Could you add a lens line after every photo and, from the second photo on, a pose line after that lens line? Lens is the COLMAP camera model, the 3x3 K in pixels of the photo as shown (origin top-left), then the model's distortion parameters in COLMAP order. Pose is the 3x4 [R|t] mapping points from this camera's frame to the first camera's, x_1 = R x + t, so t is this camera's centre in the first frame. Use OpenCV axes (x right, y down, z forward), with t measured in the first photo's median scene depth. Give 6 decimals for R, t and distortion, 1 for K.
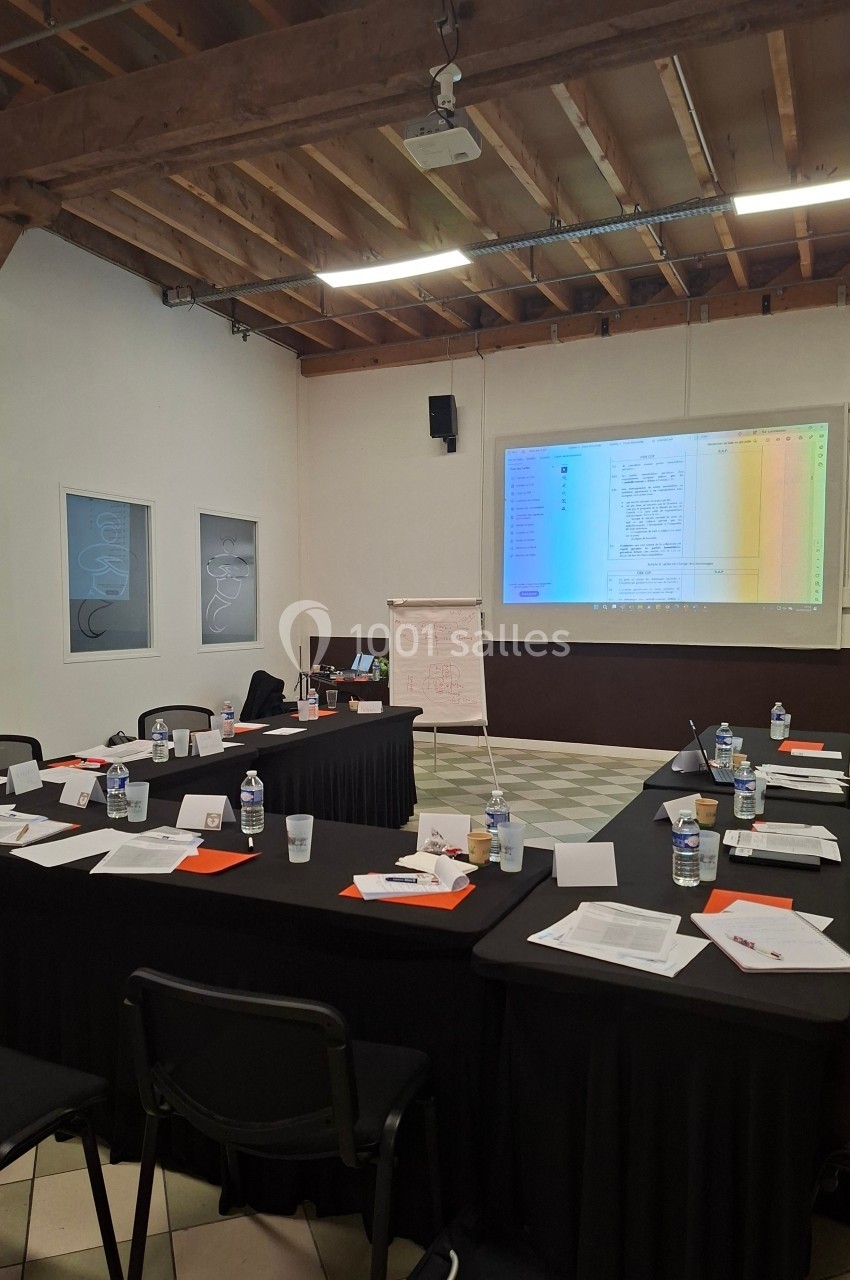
lens RADIAL K [[870.6, 0, 424.5], [0, 870.6, 672.7], [0, 0, 1]] dist [0.130667, -0.130155]
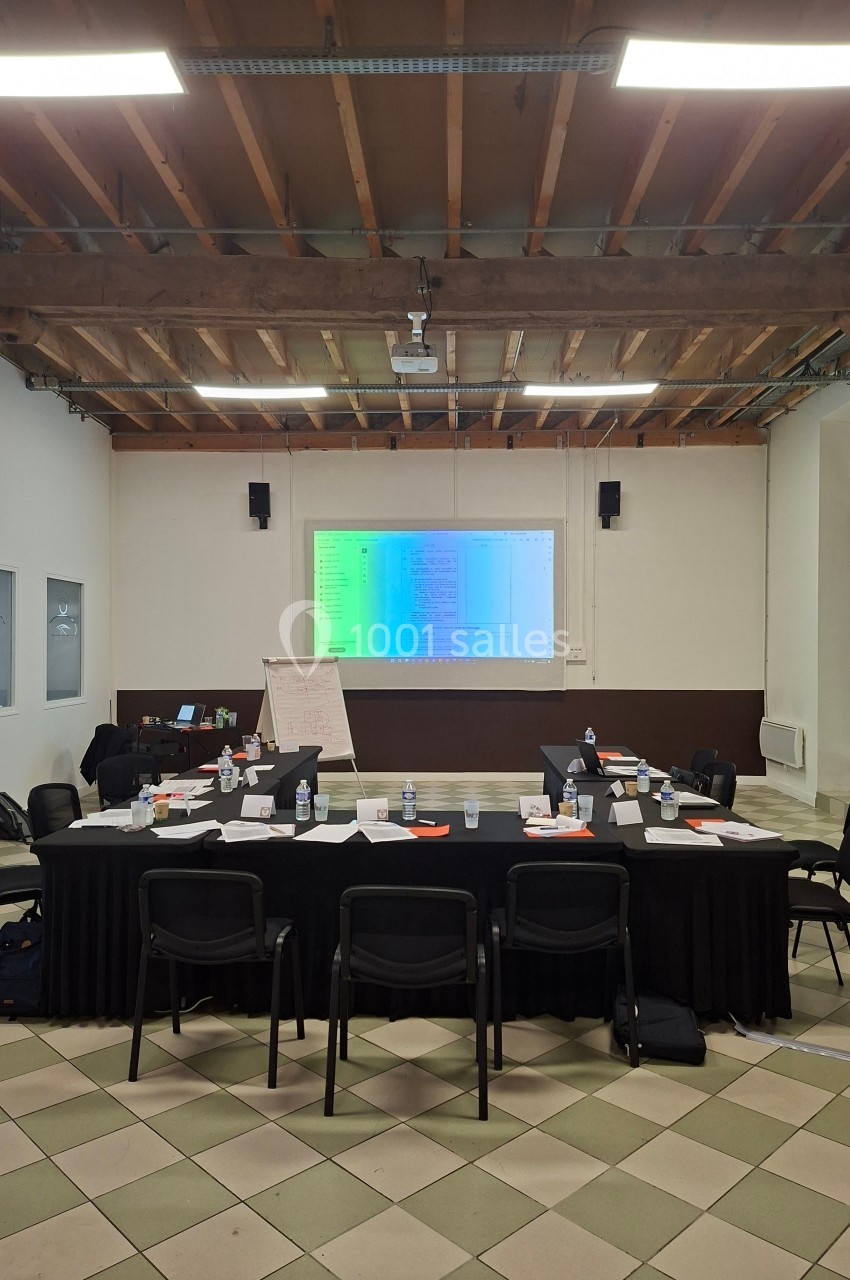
lens RADIAL K [[870.6, 0, 424.5], [0, 870.6, 672.7], [0, 0, 1]] dist [0.130667, -0.130155]
pose [[0.914288, -0.016364, 0.404735, -0.275176], [0.036546, 0.998441, -0.042188, -0.004531], [-0.403413, 0.053363, 0.913460, -0.155357]]
